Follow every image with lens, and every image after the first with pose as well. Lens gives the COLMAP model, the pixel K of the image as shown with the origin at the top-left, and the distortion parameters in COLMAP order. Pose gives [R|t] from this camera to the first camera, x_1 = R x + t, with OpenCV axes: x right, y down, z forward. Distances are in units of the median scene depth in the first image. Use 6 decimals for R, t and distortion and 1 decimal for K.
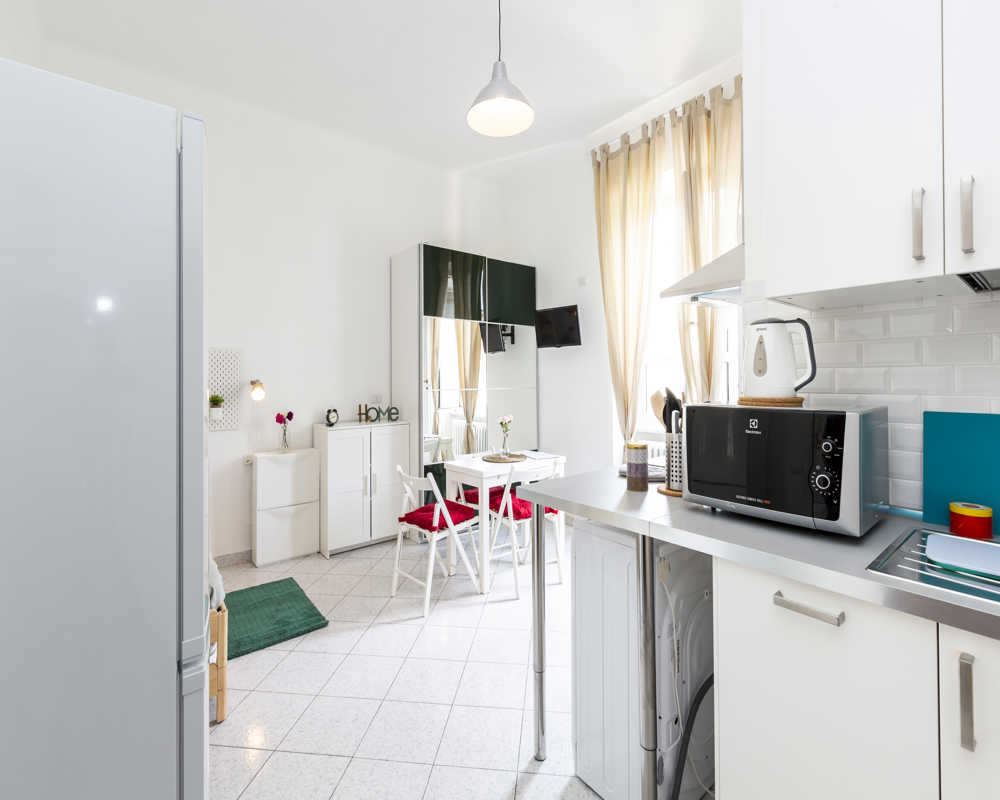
lens RADIAL K [[456.8, 0, 522.6], [0, 456.8, 373.6], [0, 0, 1]] dist [0.003305, 0.000436]
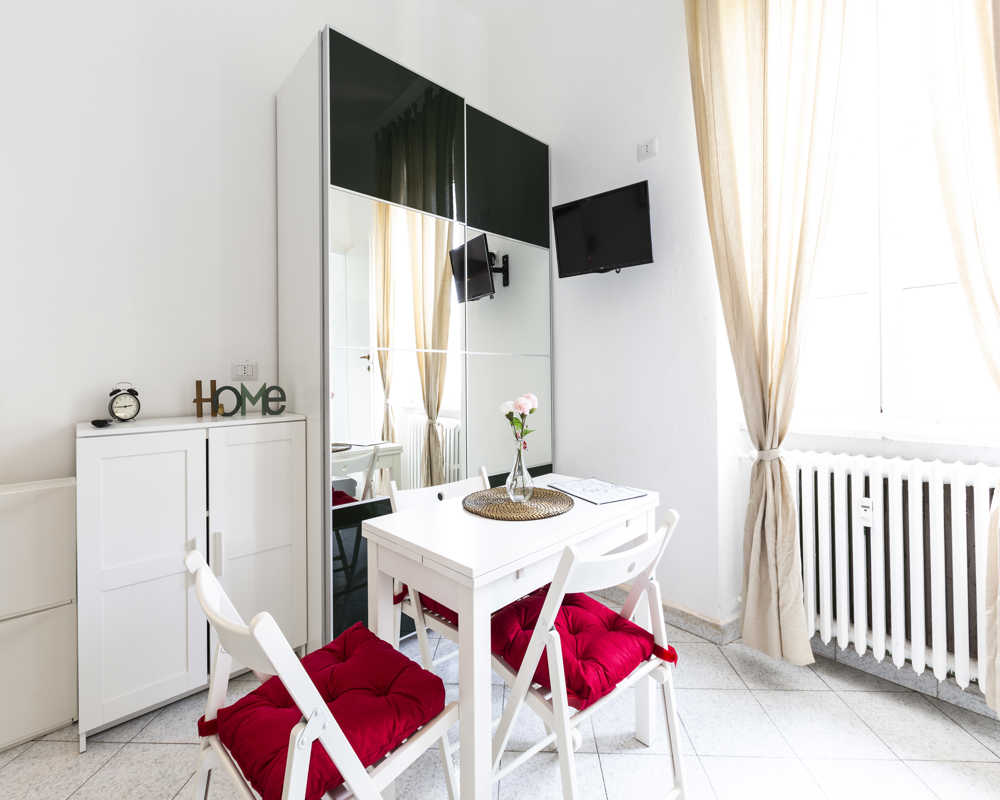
lens RADIAL K [[456.8, 0, 522.6], [0, 456.8, 373.6], [0, 0, 1]] dist [0.003305, 0.000436]
pose [[0.997086, 0.000069, 0.076291, -0.059436], [-0.000317, 0.999995, 0.003243, 0.062163], [-0.076290, -0.003258, 0.997080, 0.526784]]
